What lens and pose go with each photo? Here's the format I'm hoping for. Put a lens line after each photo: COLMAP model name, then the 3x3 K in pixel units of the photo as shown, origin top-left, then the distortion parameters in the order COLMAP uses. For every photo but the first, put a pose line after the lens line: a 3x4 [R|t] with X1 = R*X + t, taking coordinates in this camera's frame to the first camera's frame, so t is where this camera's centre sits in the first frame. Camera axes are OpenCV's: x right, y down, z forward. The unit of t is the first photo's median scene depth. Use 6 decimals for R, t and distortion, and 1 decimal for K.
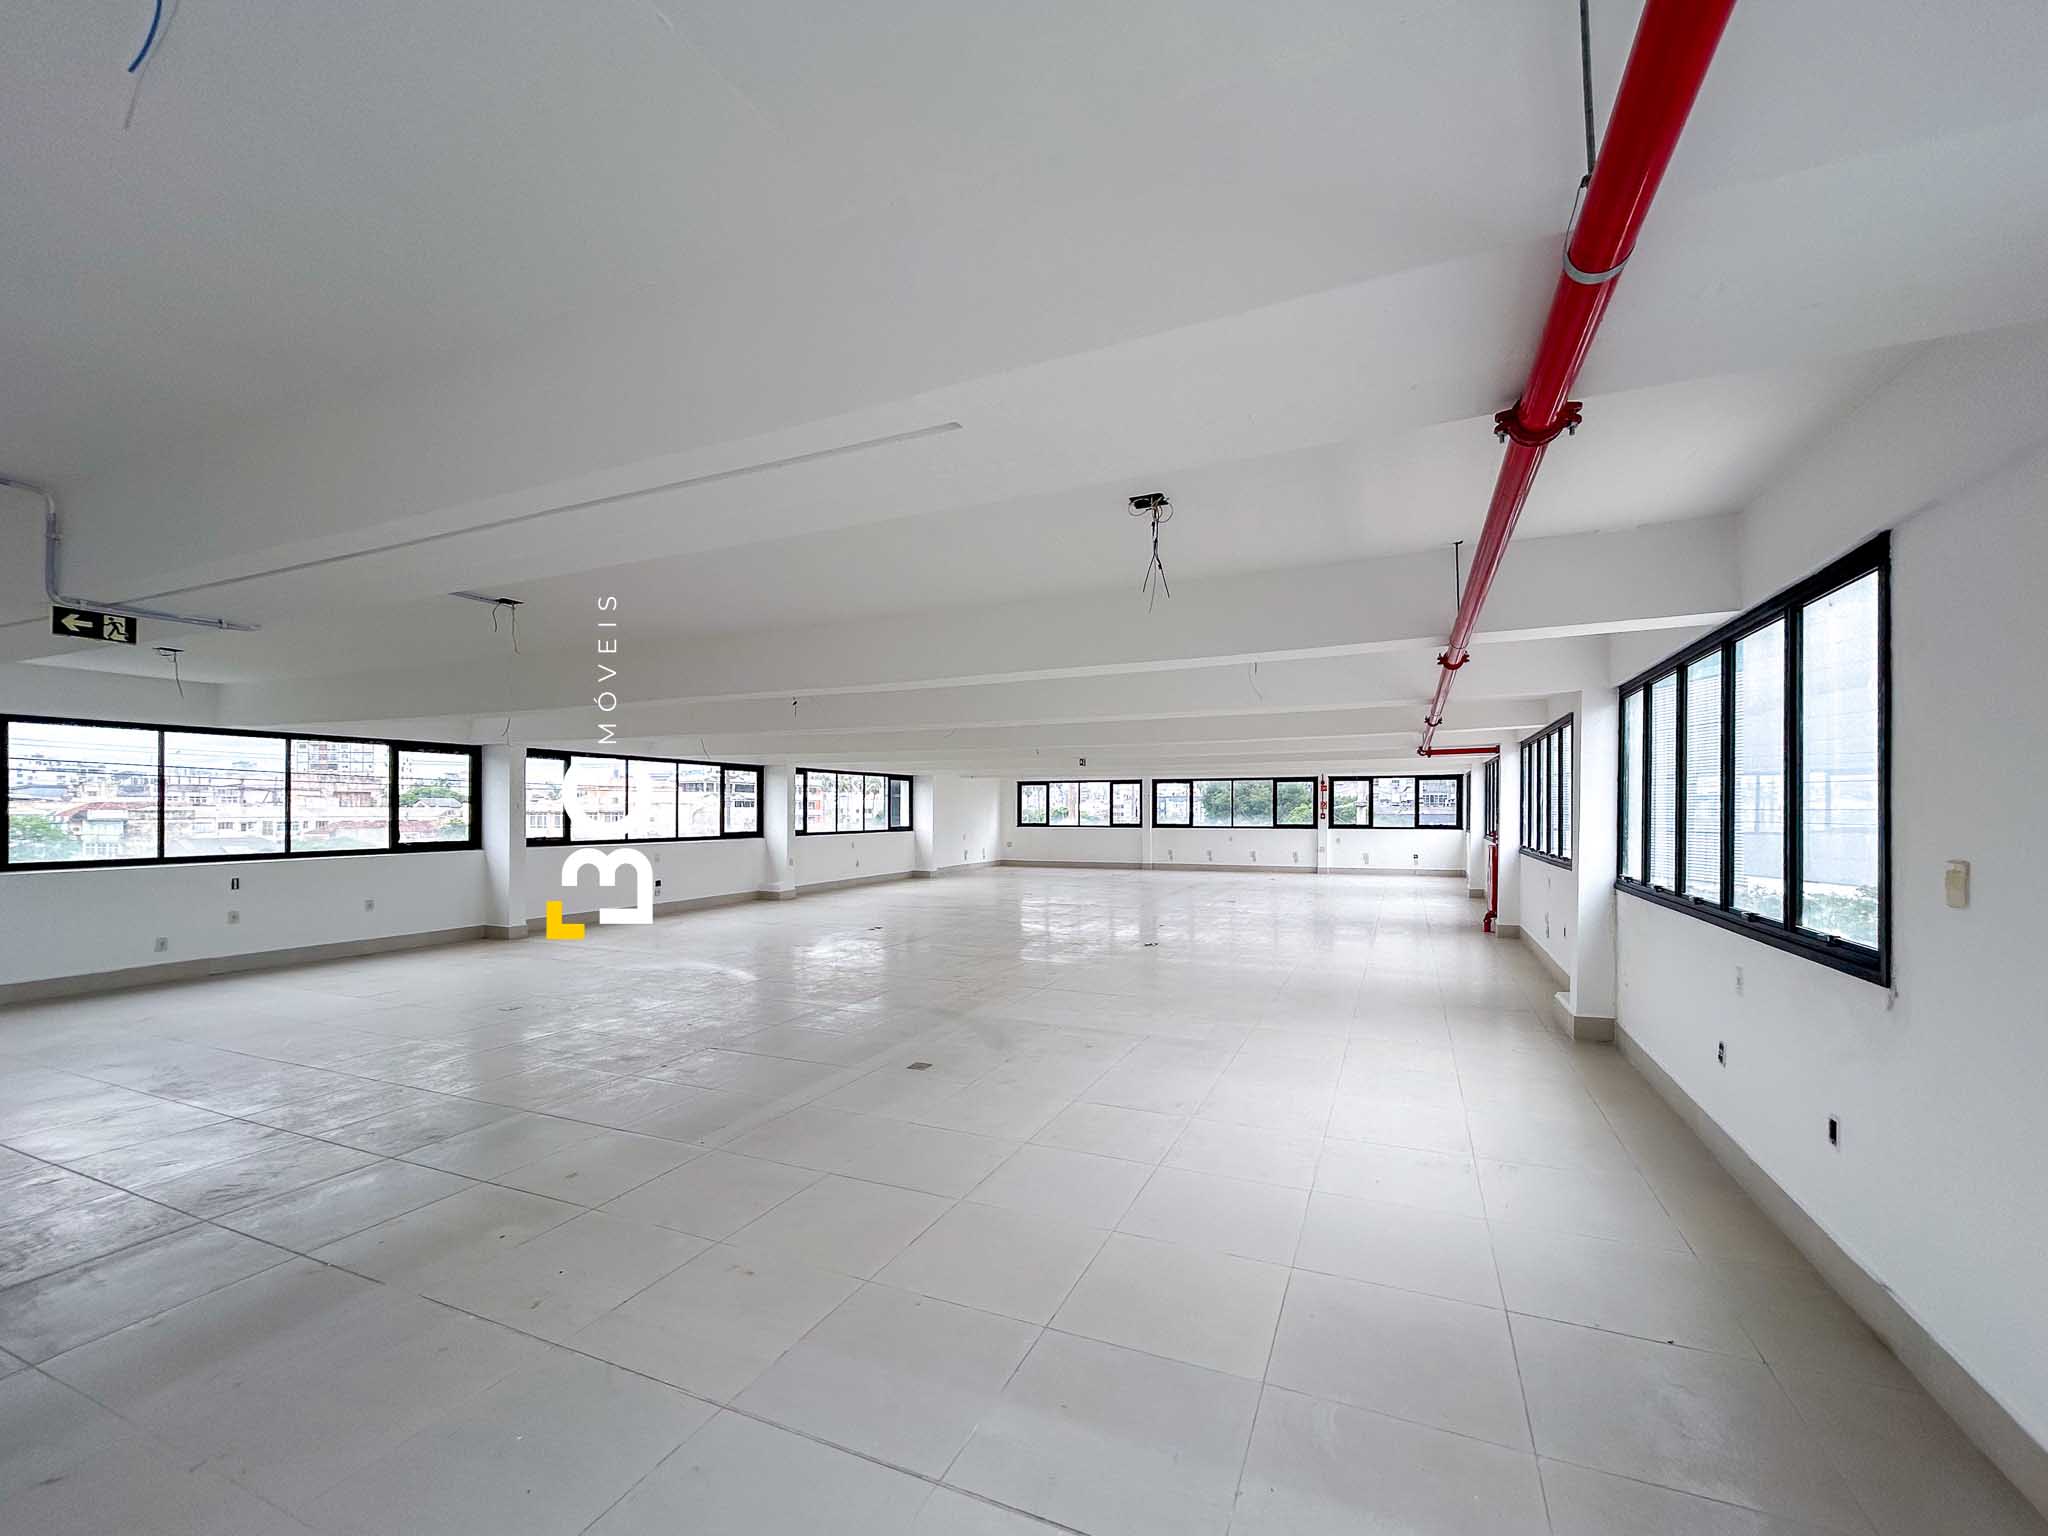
lens RADIAL K [[881.6, 0, 1027.5], [0, 881.6, 806.4], [0, 0, 1]] dist [0.002529, 0.001302]
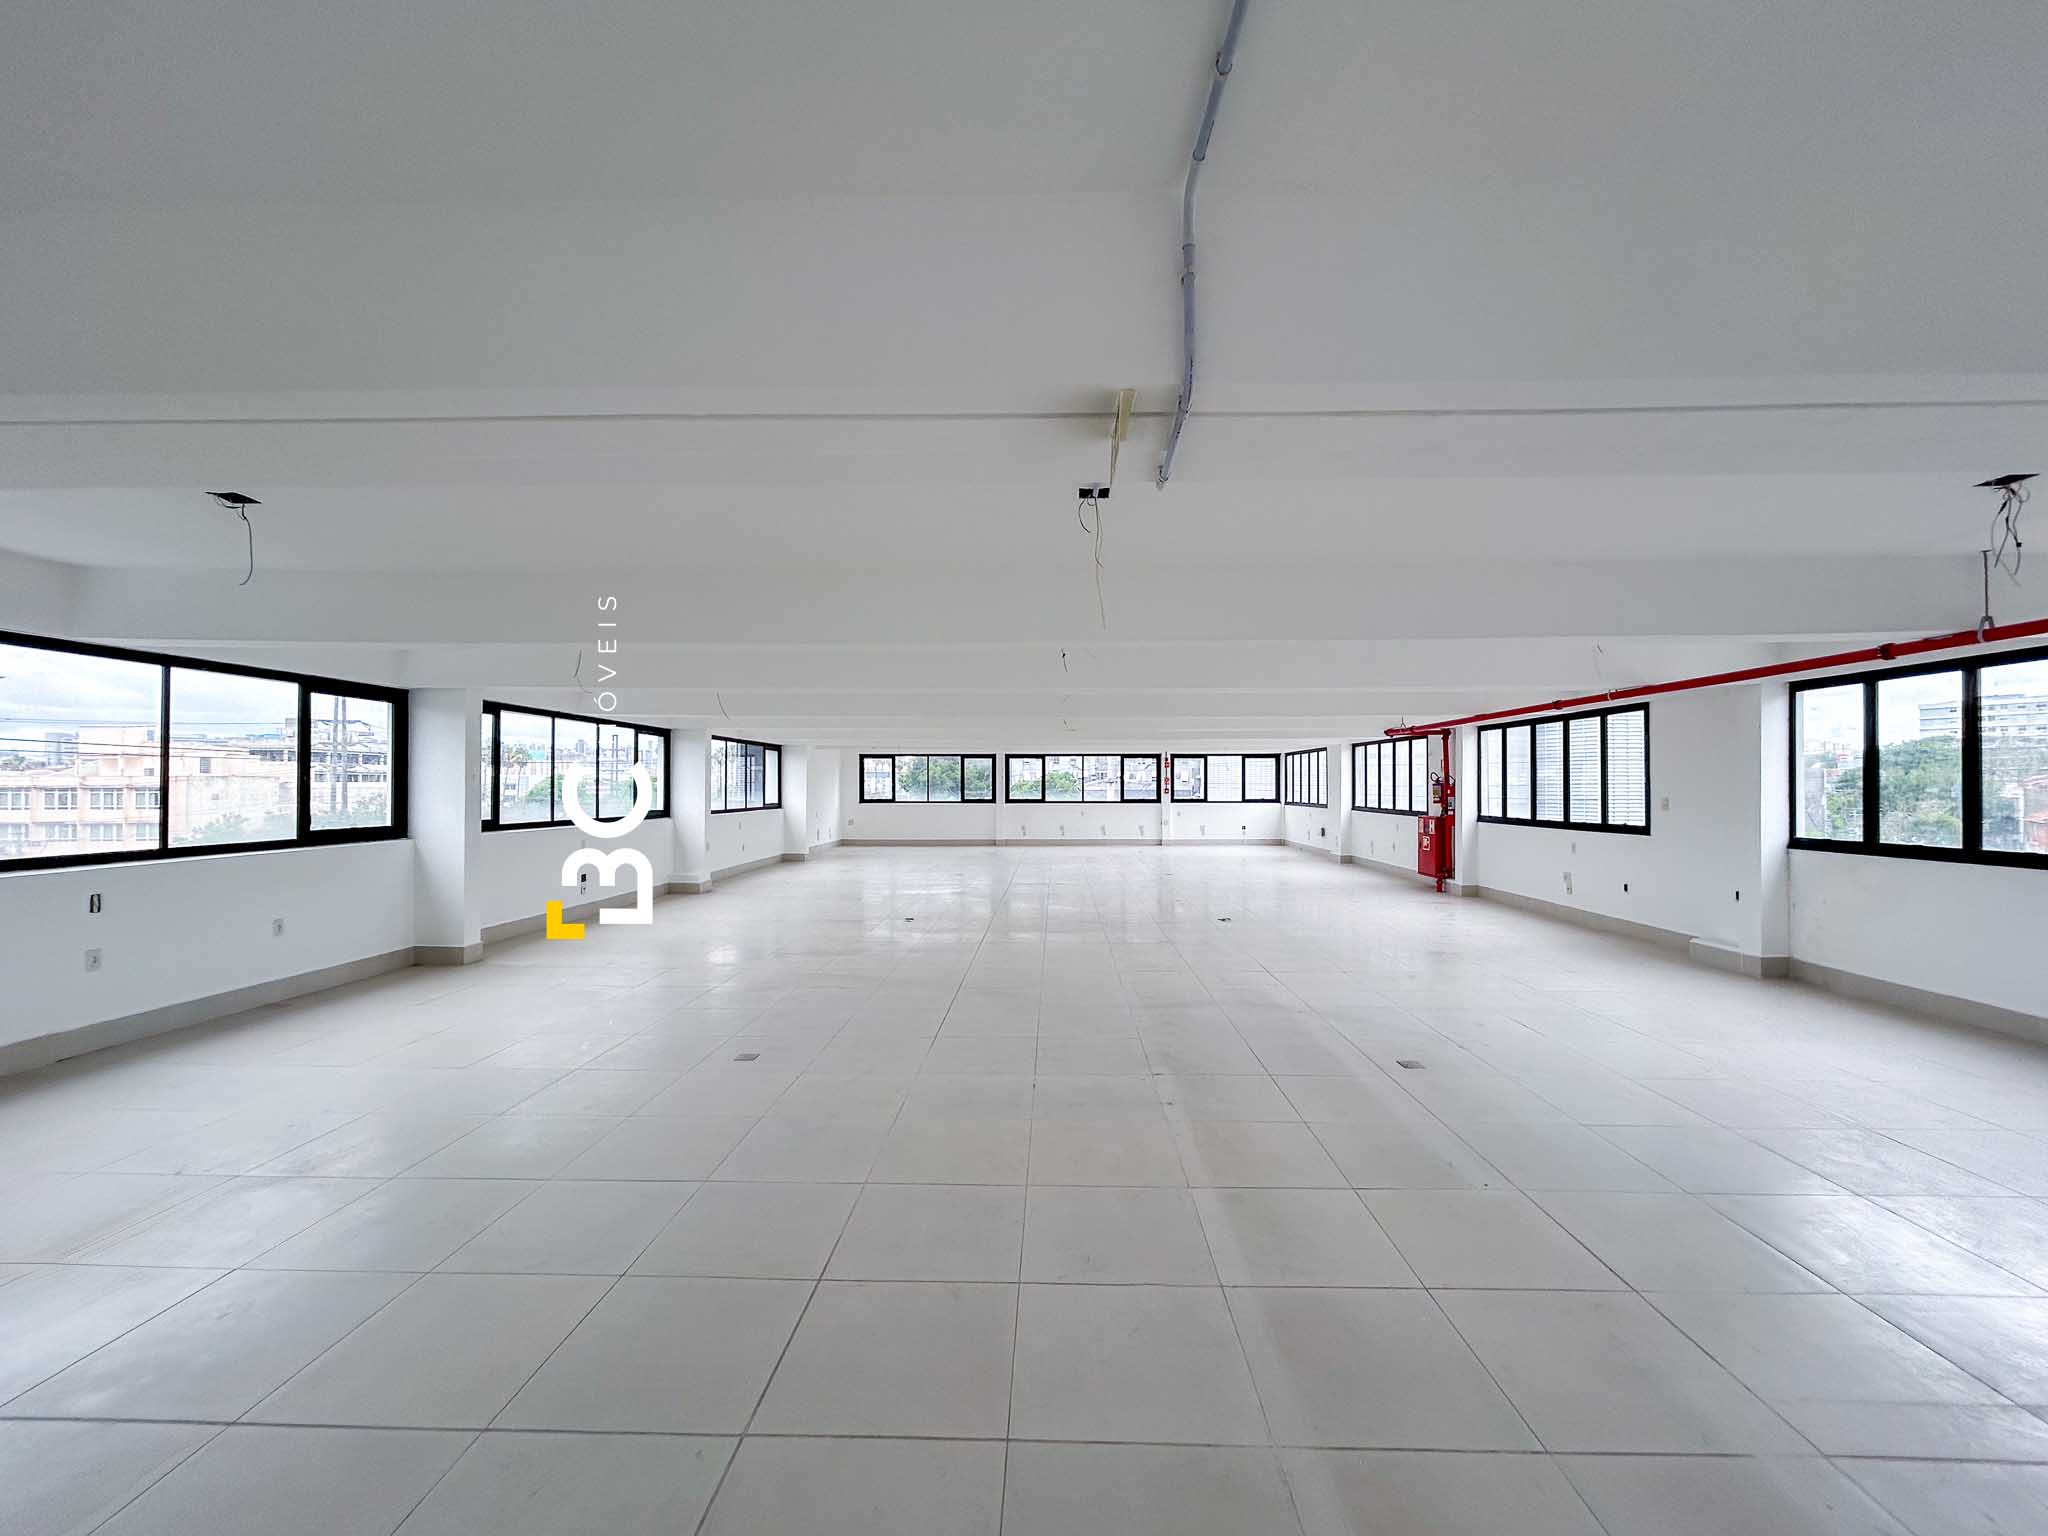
lens RADIAL K [[881.6, 0, 1043.0], [0, 881.6, 775.8], [0, 0, 1]] dist [0.002529, 0.001302]
pose [[0.922116, 0.006200, 0.386865, -0.215557], [-0.003307, 0.999961, -0.008143, 0.001625], [-0.386900, 0.006229, 0.922100, 0.080218]]
